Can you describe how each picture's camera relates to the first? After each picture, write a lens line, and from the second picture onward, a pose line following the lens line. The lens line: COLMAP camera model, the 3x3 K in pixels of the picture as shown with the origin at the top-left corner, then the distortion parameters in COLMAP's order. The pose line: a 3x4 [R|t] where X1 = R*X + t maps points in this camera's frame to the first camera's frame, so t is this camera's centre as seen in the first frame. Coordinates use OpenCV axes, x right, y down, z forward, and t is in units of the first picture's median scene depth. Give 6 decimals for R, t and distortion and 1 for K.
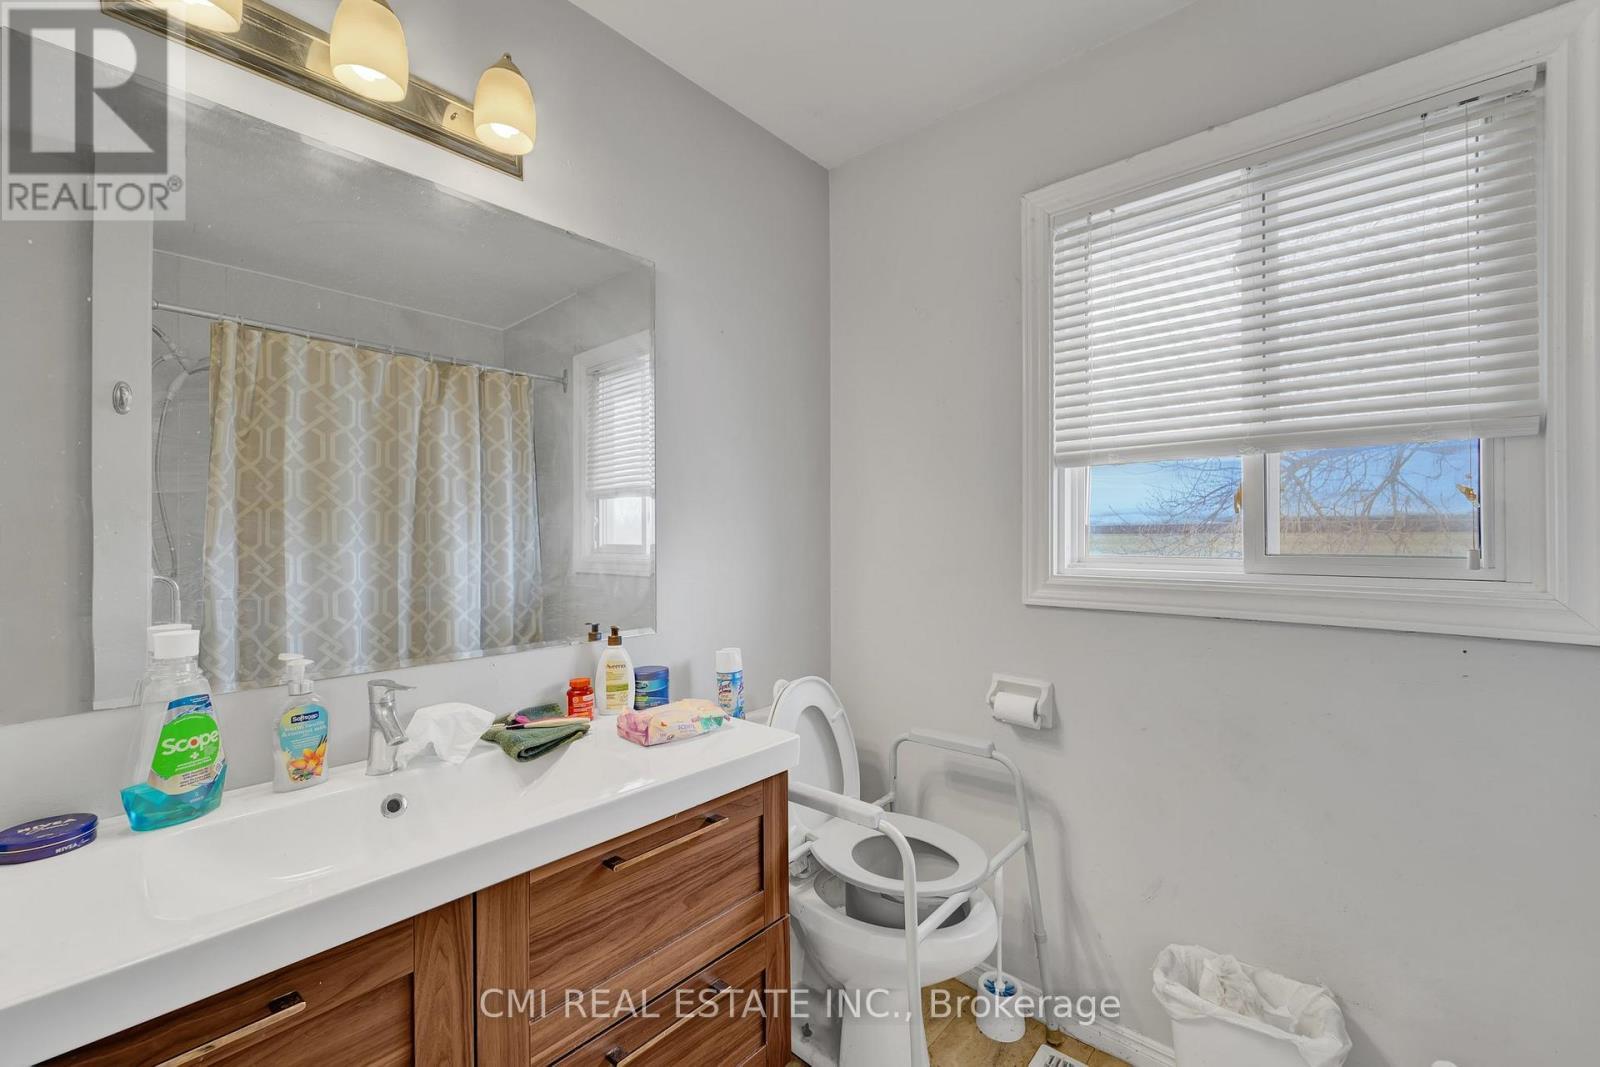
lens RADIAL K [[652.2, 0, 798.9], [0, 652.2, 536.9], [0, 0, 1]] dist [-0.000975, 0.000404]
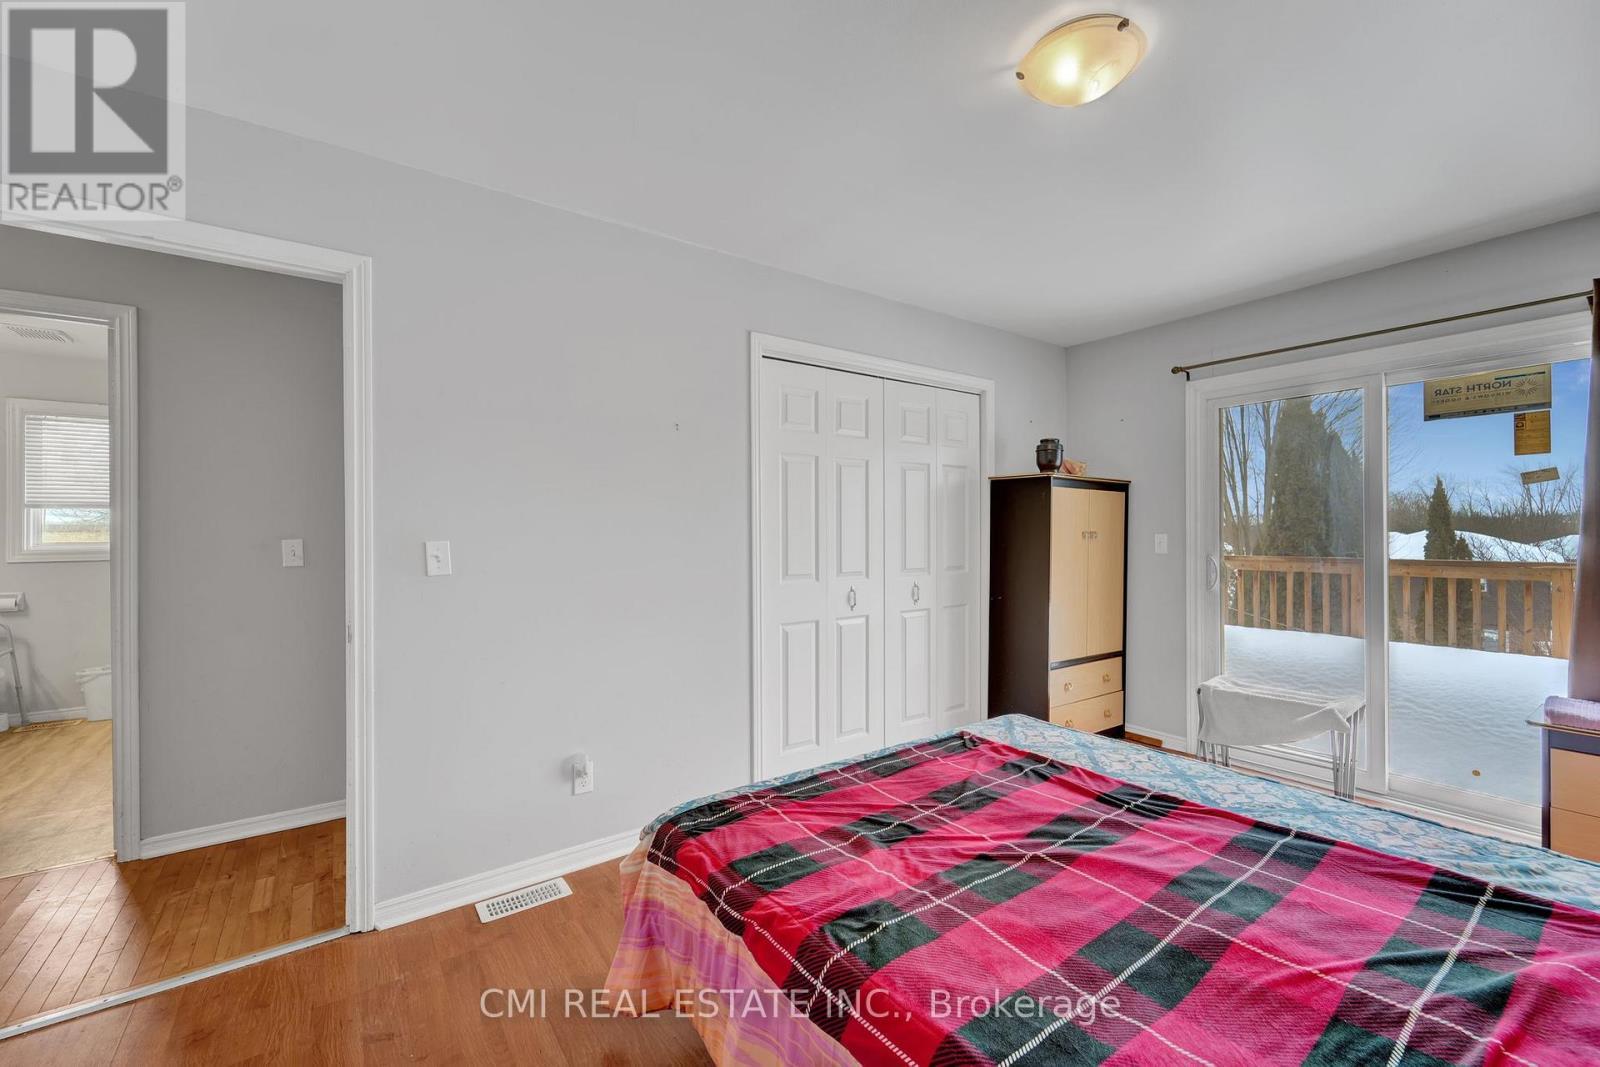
lens RADIAL K [[652.2, 0, 801.4], [0, 652.2, 527.6], [0, 0, 1]] dist [-0.000975, 0.000404]
pose [[0.218576, -0.000863, 0.975820, -1.458796], [0.003762, 0.999993, 0.000041, -0.018821], [-0.975813, 0.003662, 0.218578, -2.573278]]
